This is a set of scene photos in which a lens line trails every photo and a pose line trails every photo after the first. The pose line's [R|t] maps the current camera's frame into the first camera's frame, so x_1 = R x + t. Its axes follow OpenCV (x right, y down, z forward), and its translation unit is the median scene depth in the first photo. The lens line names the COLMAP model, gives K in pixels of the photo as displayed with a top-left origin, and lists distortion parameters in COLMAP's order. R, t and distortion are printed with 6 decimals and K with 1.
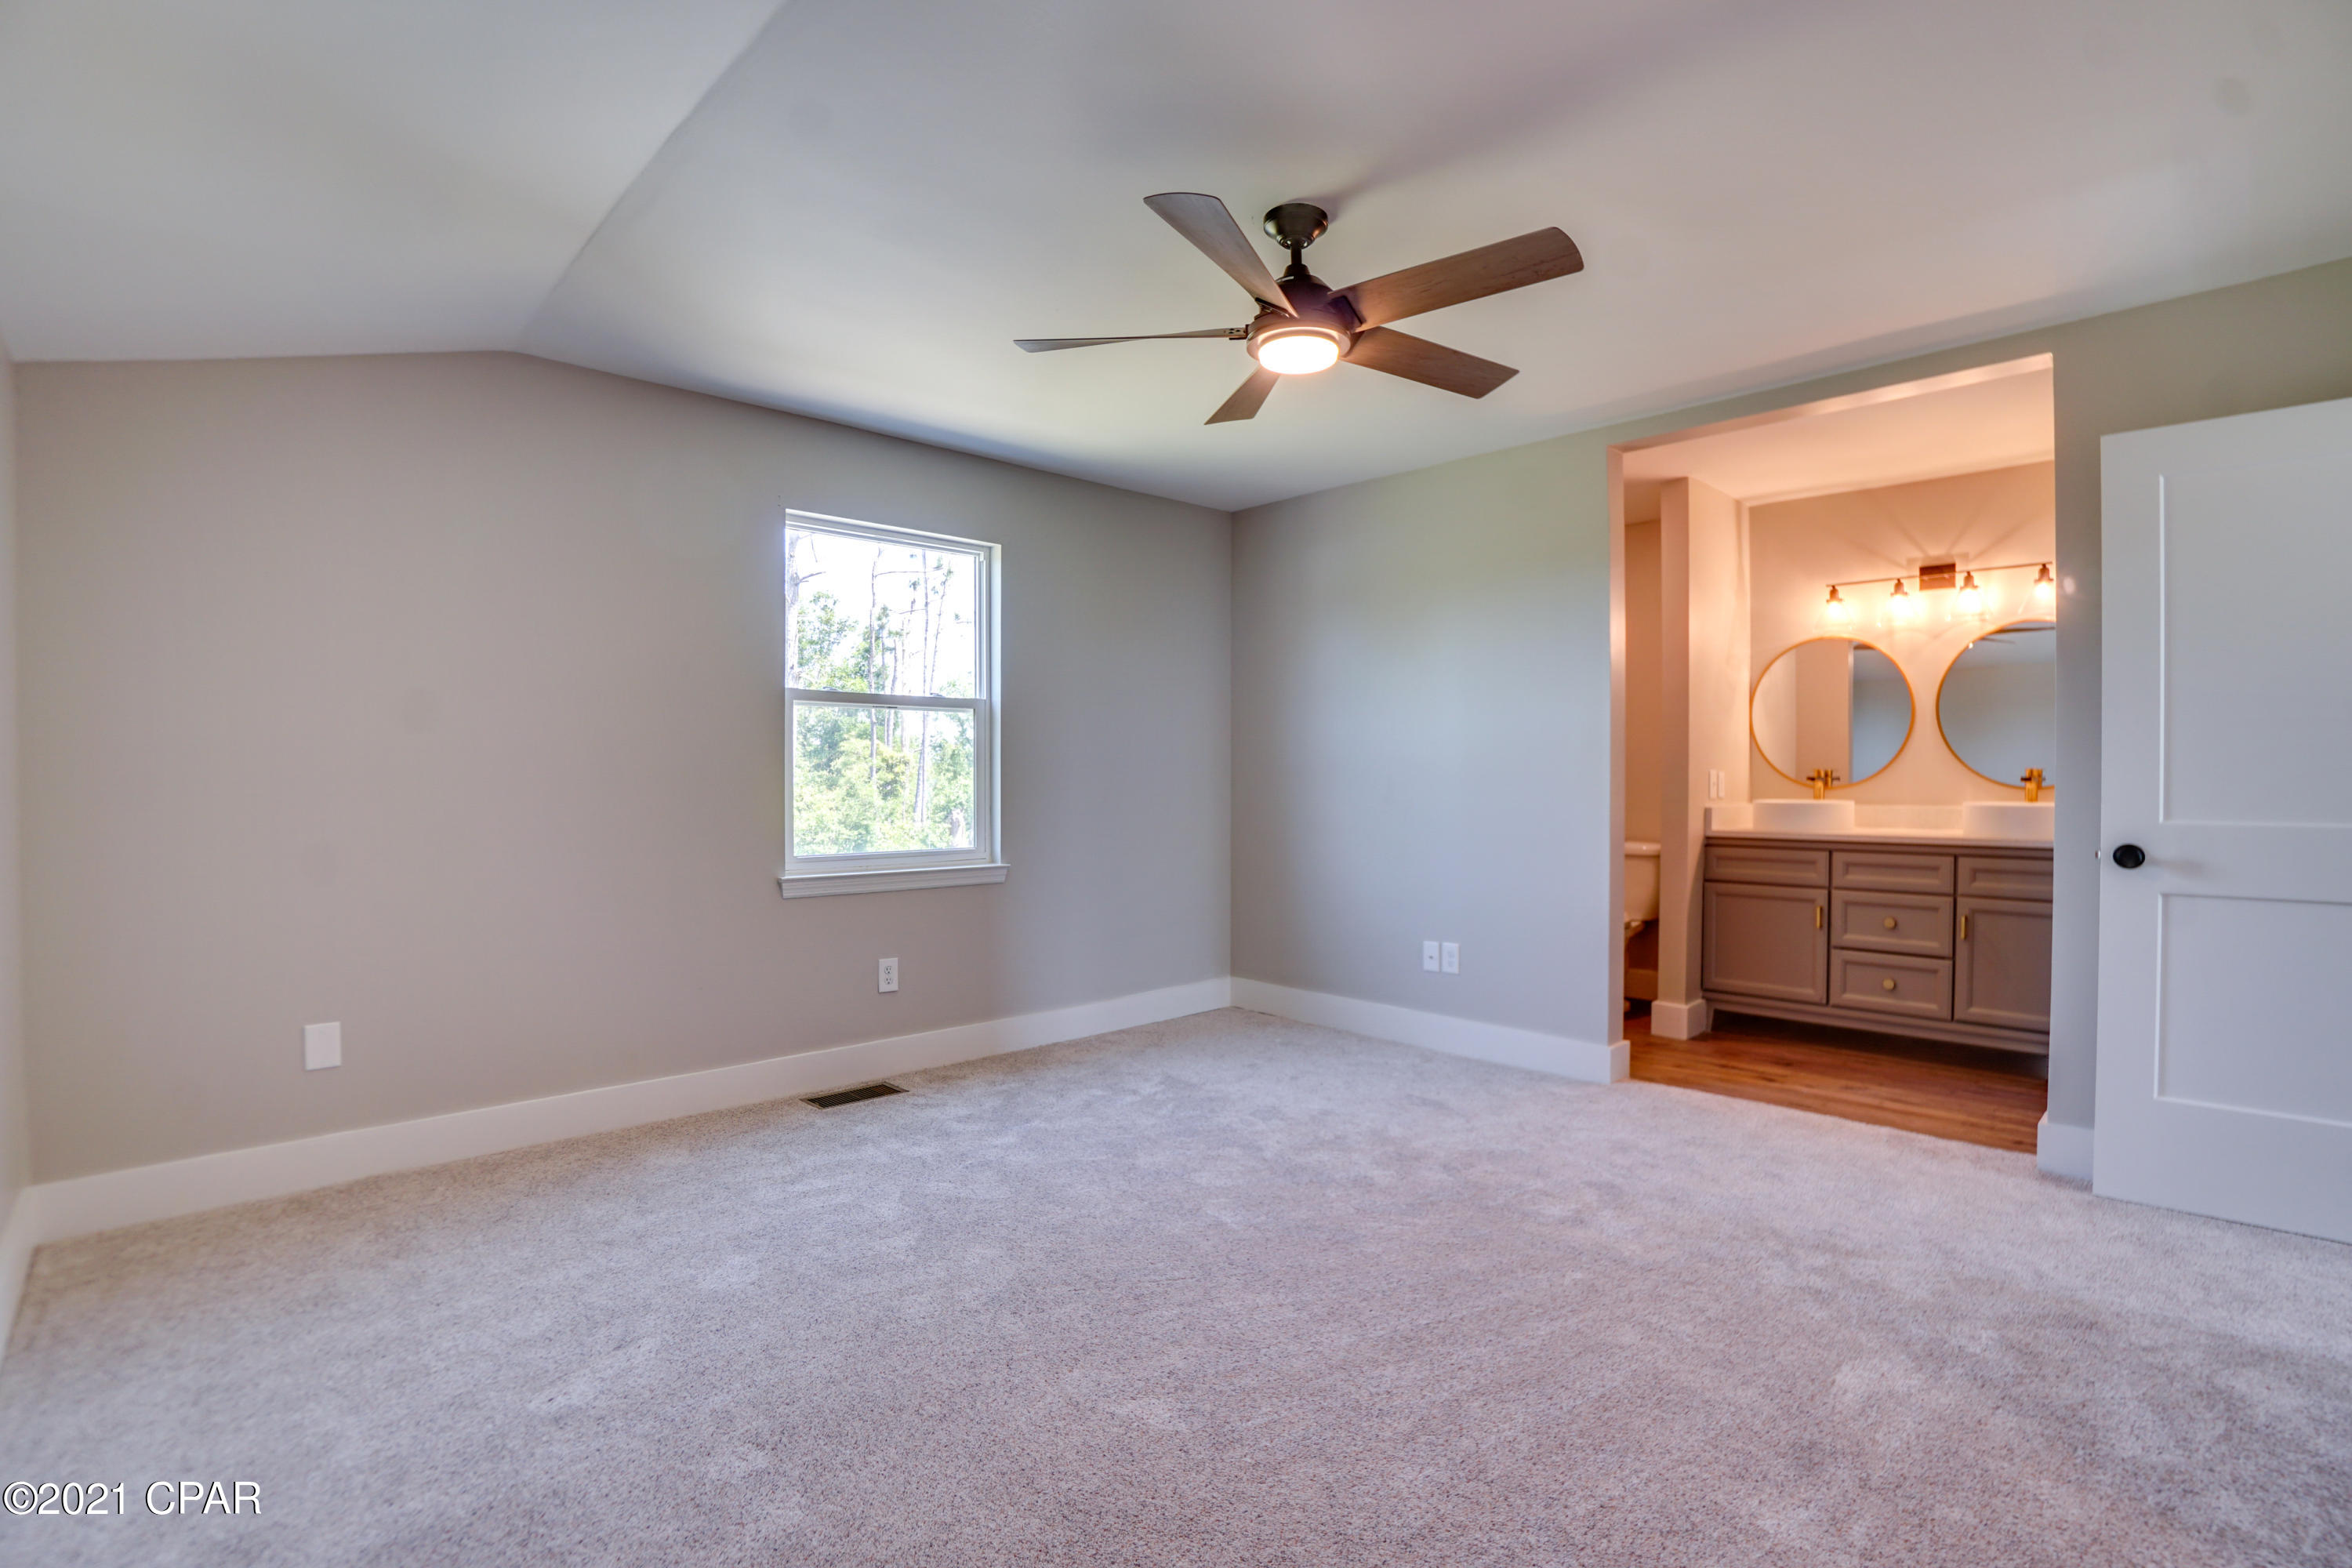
lens RADIAL K [[1093.1, 0, 1188.0], [0, 1093.1, 784.9], [0, 0, 1]] dist [-0.063640, 0.018556]
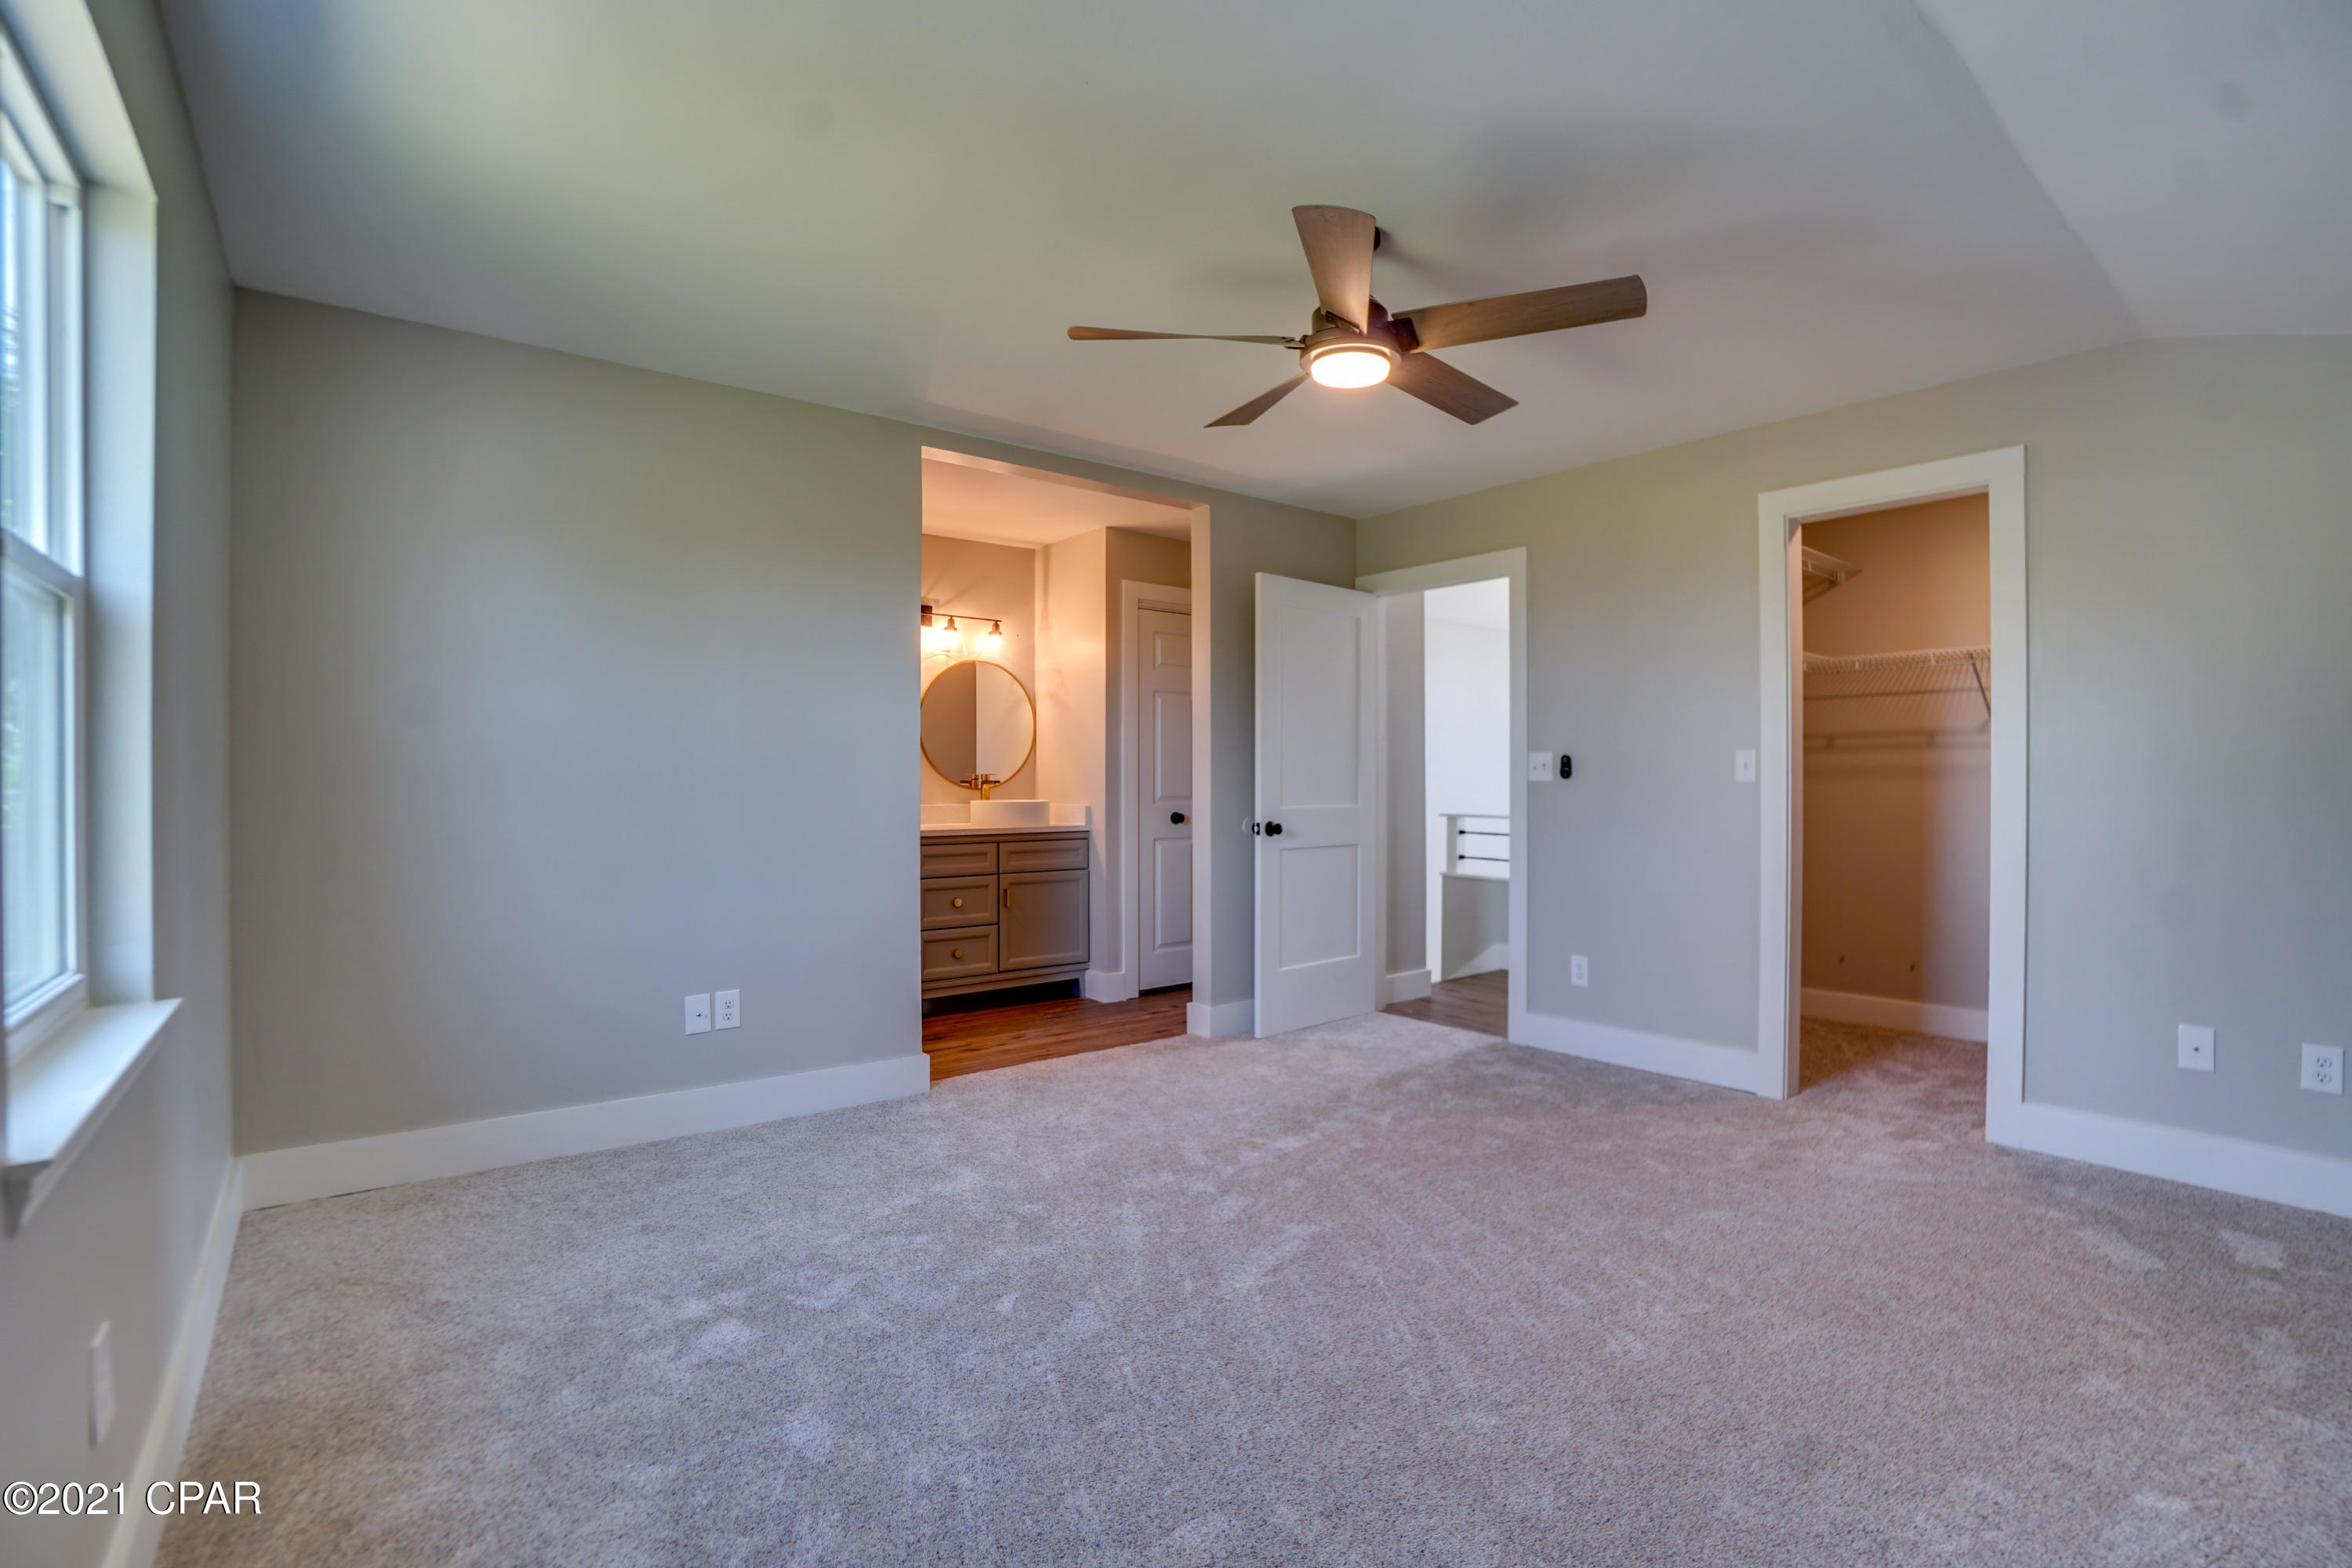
lens RADIAL K [[1093.1, 0, 1181.7], [0, 1093.1, 791.1], [0, 0, 1]] dist [-0.063640, 0.018556]
pose [[0.117079, -0.012291, 0.993047, -0.557083], [0.009999, 0.999887, 0.011197, -0.007419], [-0.993072, 0.008618, 0.117189, 0.635808]]
